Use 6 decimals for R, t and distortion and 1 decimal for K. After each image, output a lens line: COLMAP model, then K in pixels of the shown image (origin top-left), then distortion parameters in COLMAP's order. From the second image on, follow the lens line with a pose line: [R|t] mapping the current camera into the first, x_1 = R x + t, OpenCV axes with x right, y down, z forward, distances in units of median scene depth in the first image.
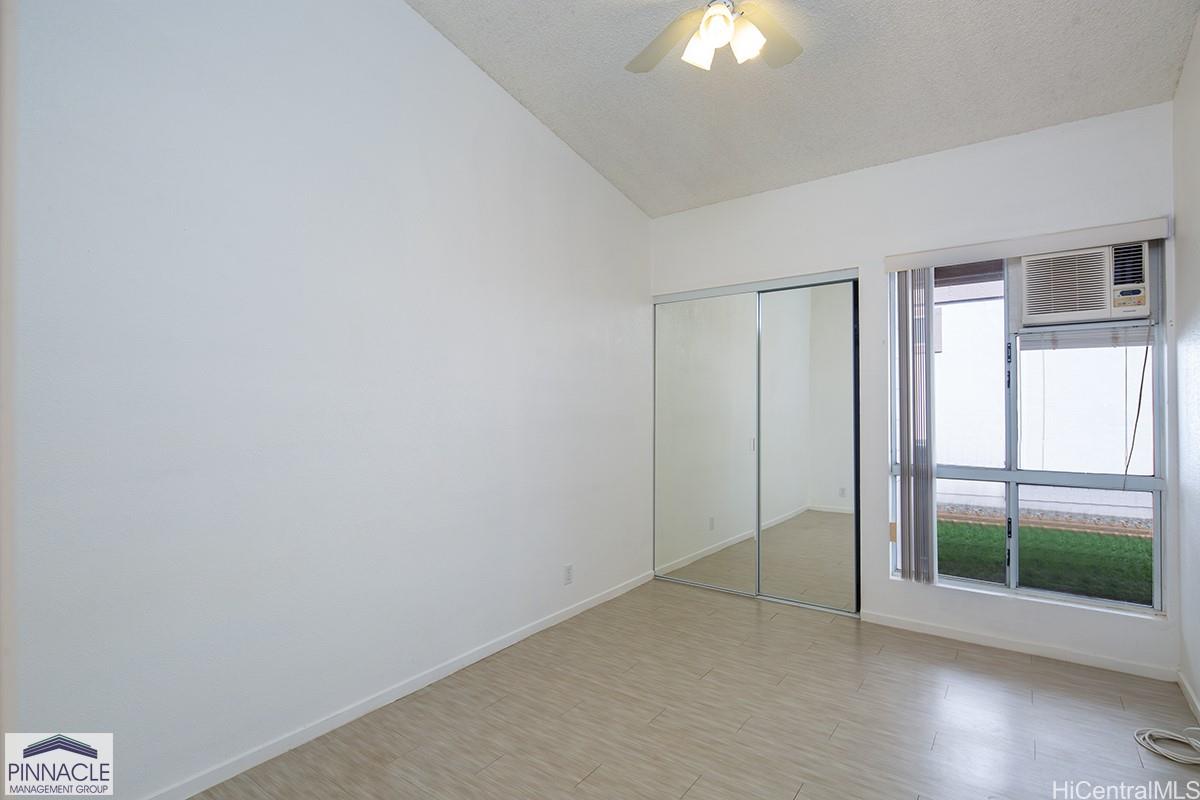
lens RADIAL K [[589.7, 0, 600.8], [0, 589.7, 400.3], [0, 0, 1]] dist [0.002218, -0.000262]
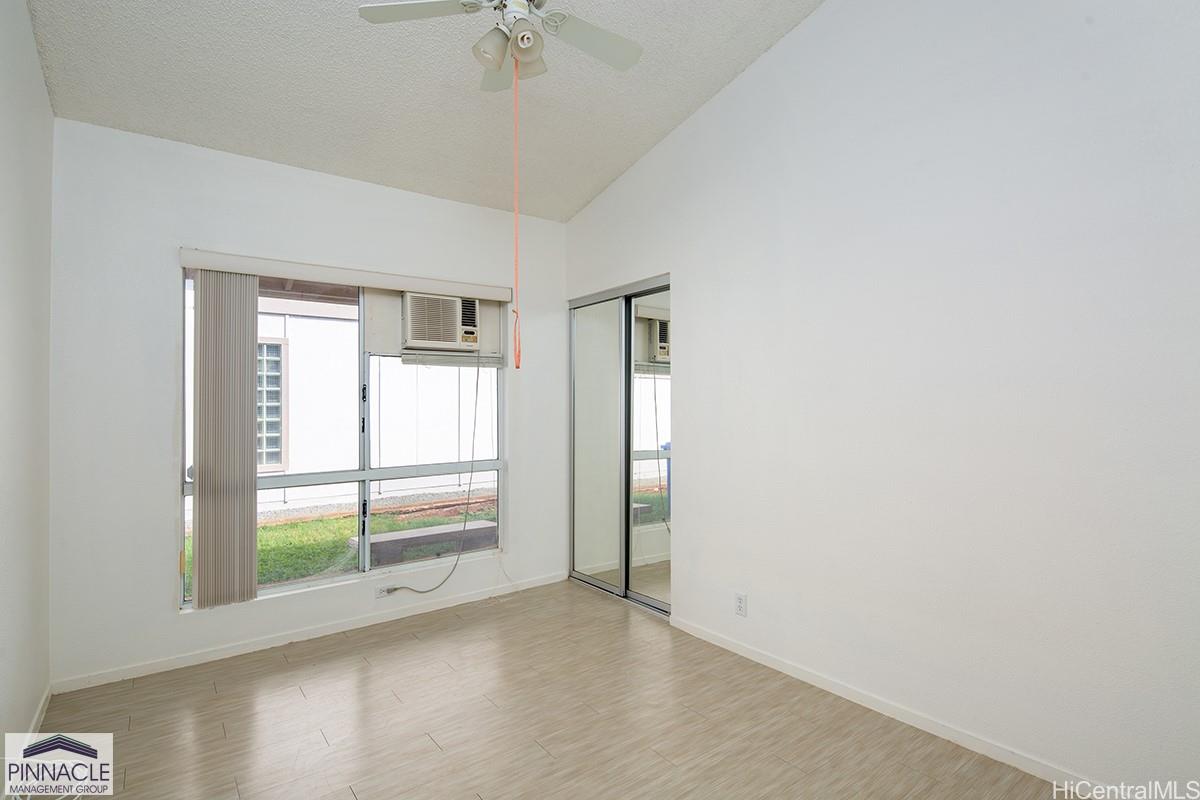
lens RADIAL K [[589.7, 0, 600.0], [0, 589.7, 395.6], [0, 0, 1]] dist [0.002218, -0.000262]
pose [[0.273674, 0.015816, 0.961693, -0.357695], [0.012669, 0.999719, -0.020047, 0.001721], [-0.961739, 0.017670, 0.273396, 0.289602]]
